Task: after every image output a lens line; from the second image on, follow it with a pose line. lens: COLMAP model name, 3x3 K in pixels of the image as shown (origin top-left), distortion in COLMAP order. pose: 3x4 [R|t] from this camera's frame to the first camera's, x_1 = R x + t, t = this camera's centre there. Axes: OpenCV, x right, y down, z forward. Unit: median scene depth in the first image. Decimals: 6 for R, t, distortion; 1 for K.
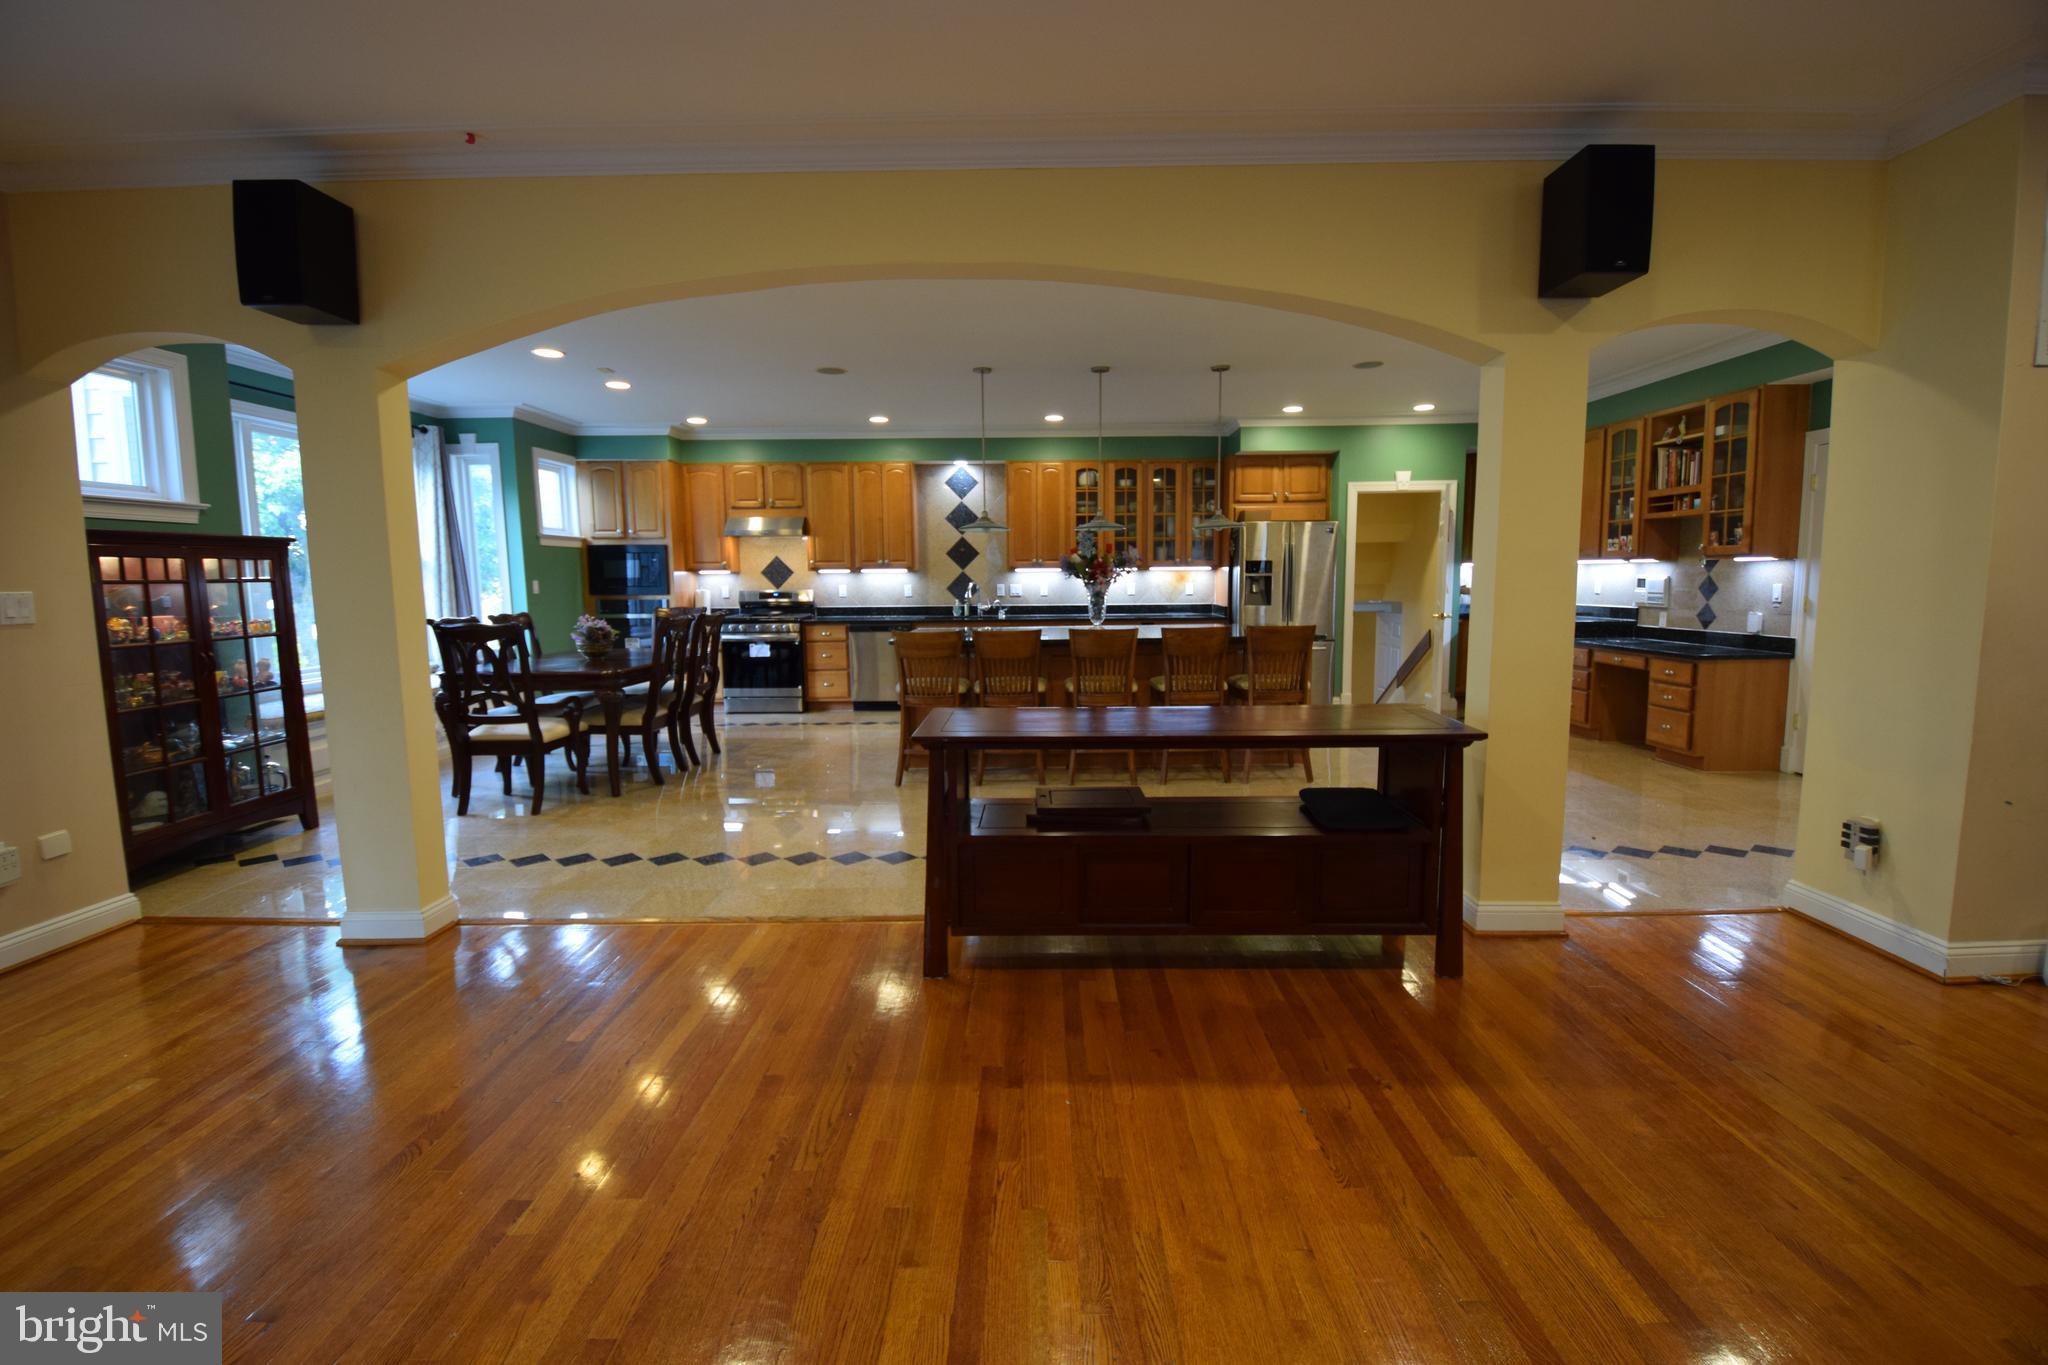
lens RADIAL K [[895.0, 0, 1027.5], [0, 895.0, 675.8], [0, 0, 1]] dist [0.017678, -0.023543]
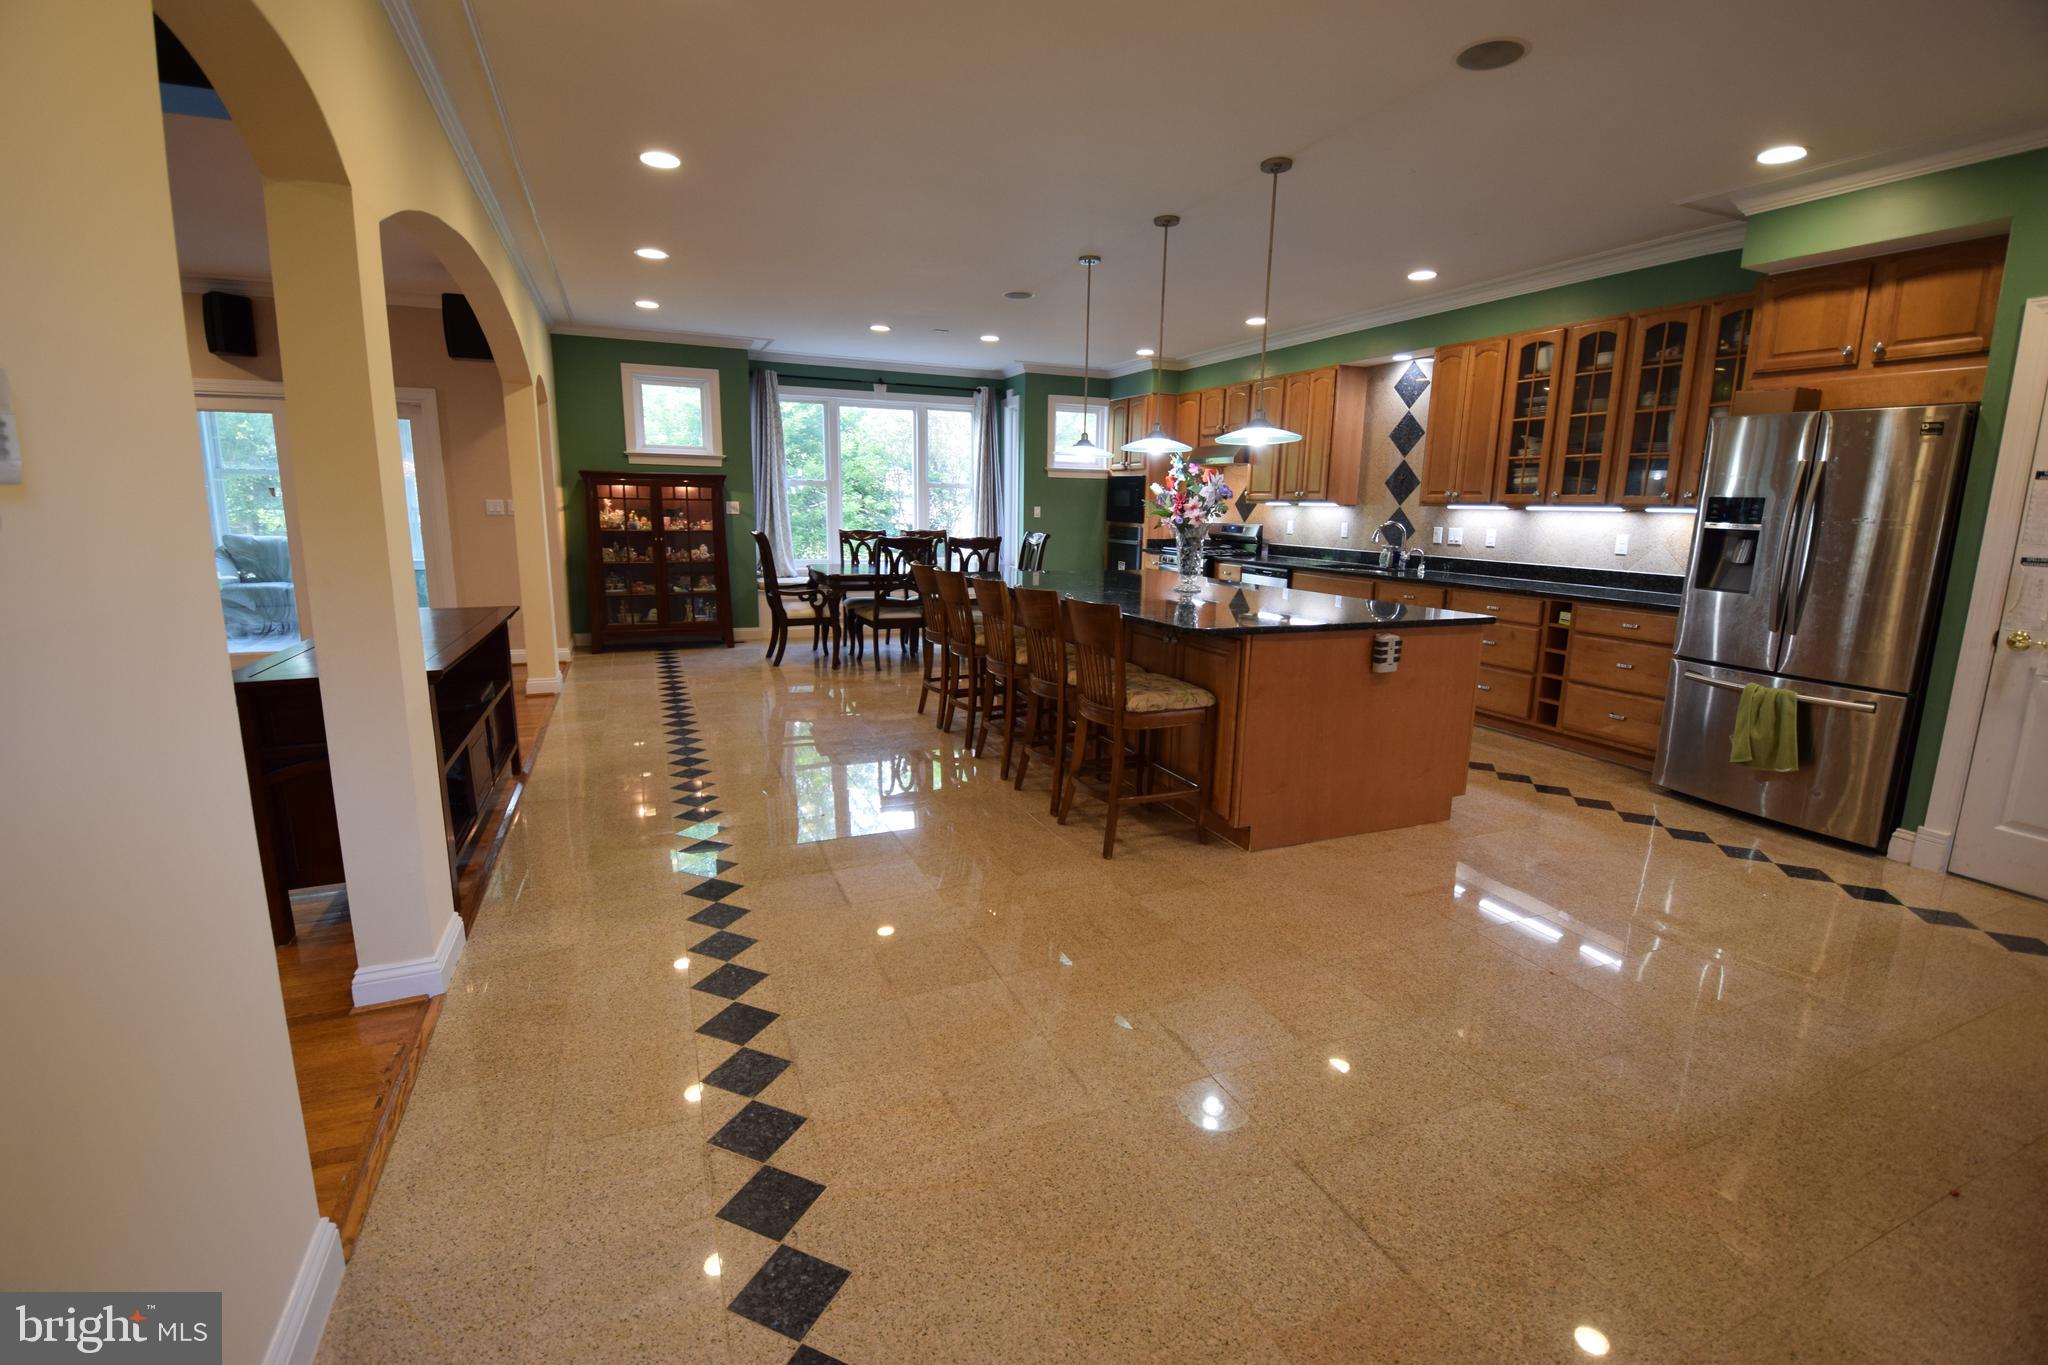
lens RADIAL K [[895.0, 0, 1027.5], [0, 895.0, 675.8], [0, 0, 1]] dist [0.017678, -0.023543]
pose [[0.402590, 0.190181, -0.895406, 0.546832], [-0.122210, 0.980590, 0.153326, -0.061256], [0.907186, 0.047701, 0.418018, 0.455084]]
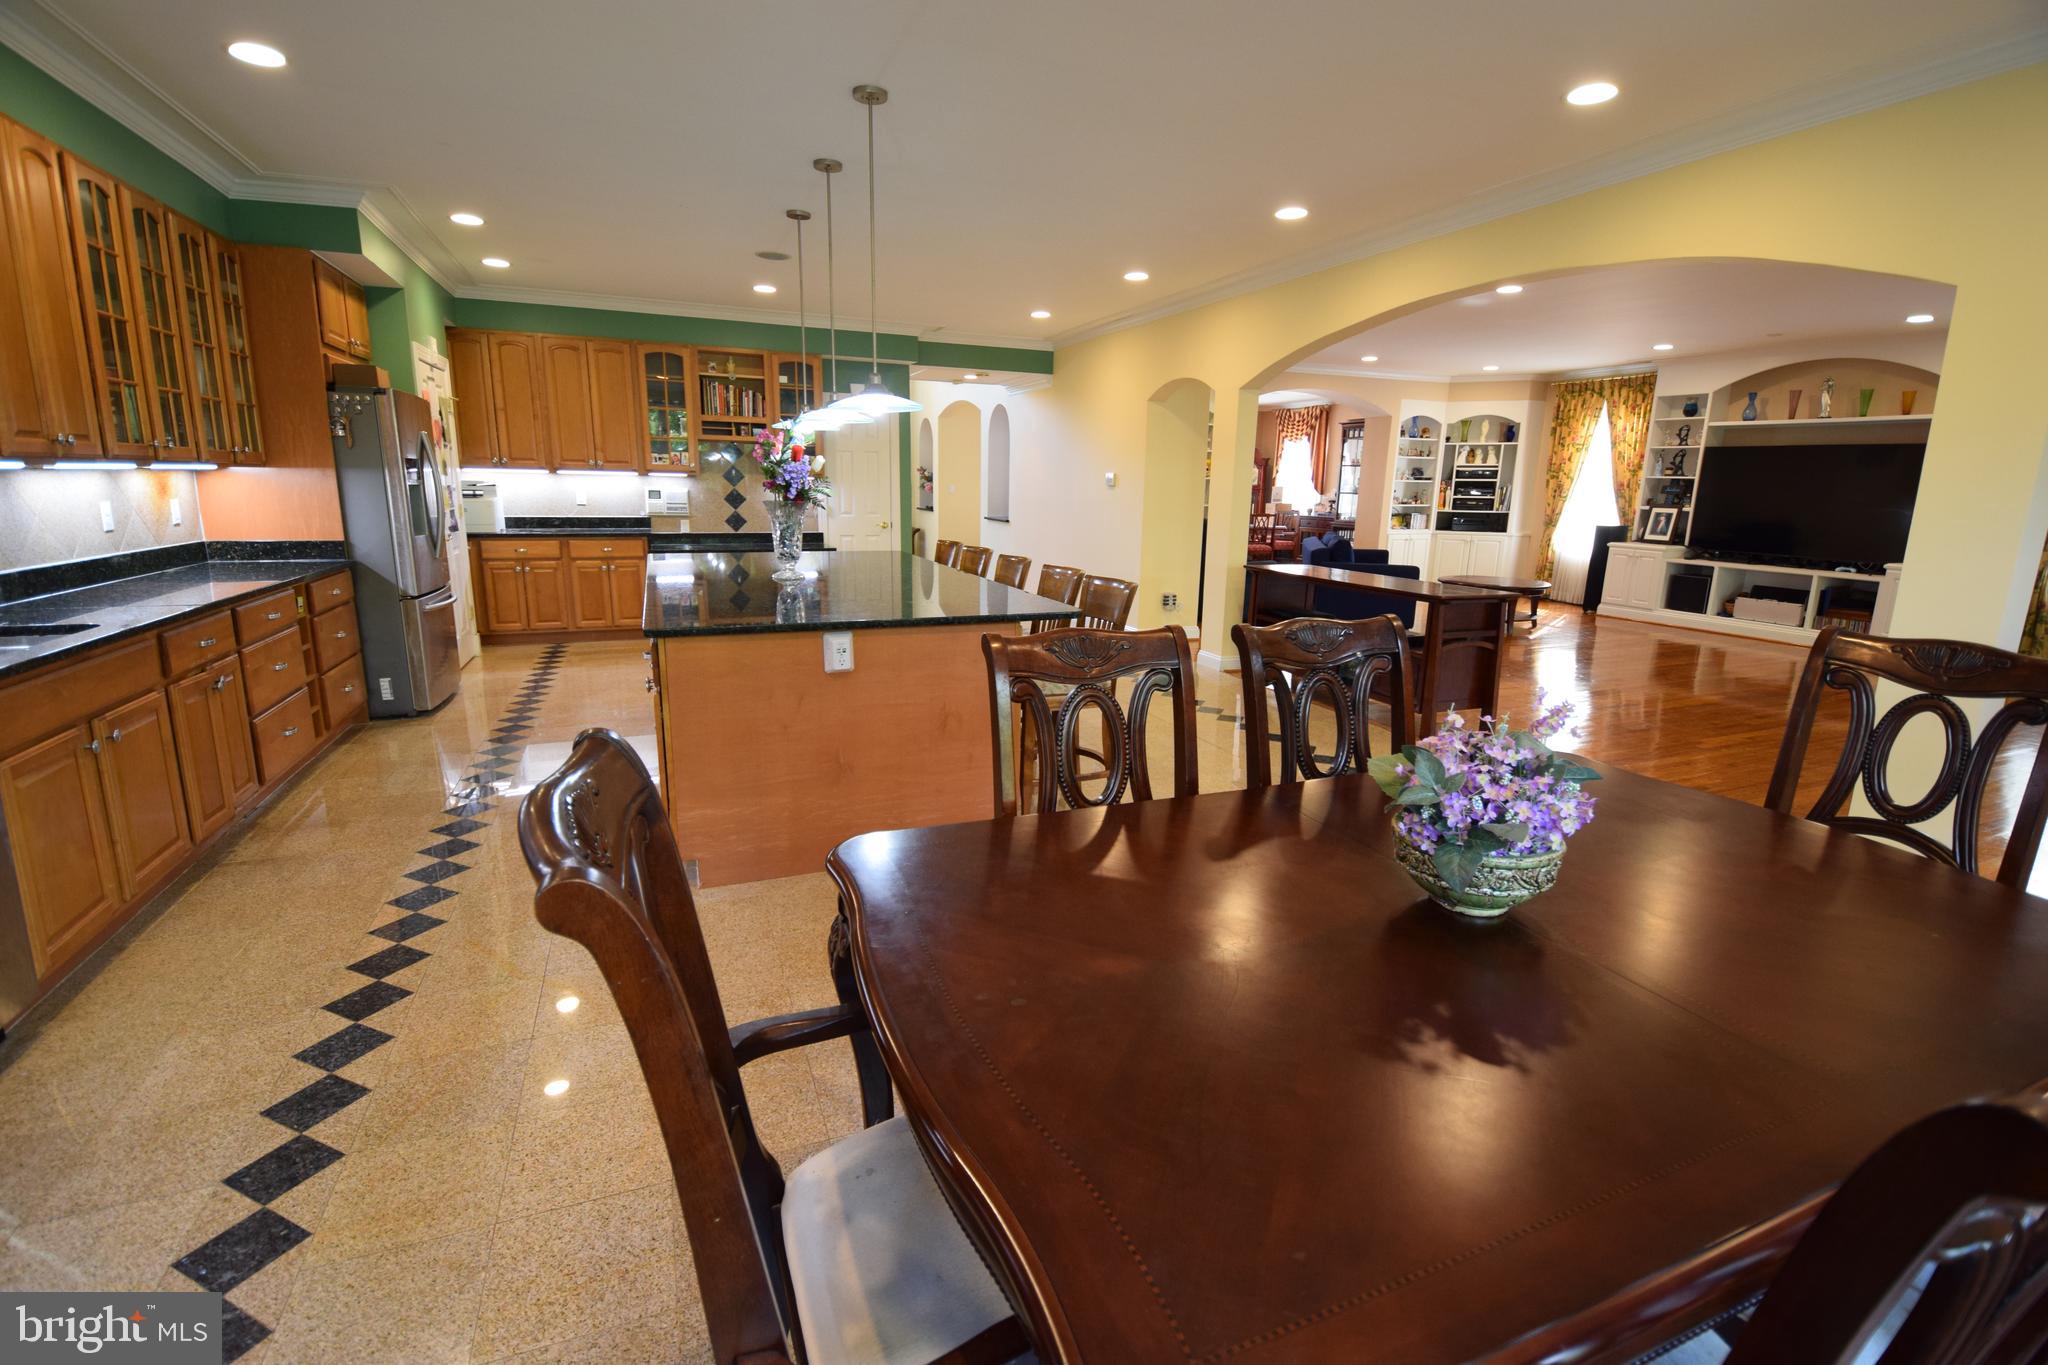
lens RADIAL K [[895.0, 0, 1027.5], [0, 895.0, 675.8], [0, 0, 1]] dist [0.017678, -0.023543]
pose [[-0.391380, -0.190788, 0.900234, -0.460802], [0.086844, 0.966248, 0.242534, -0.097633], [-0.916122, 0.173103, -0.361601, 0.859389]]
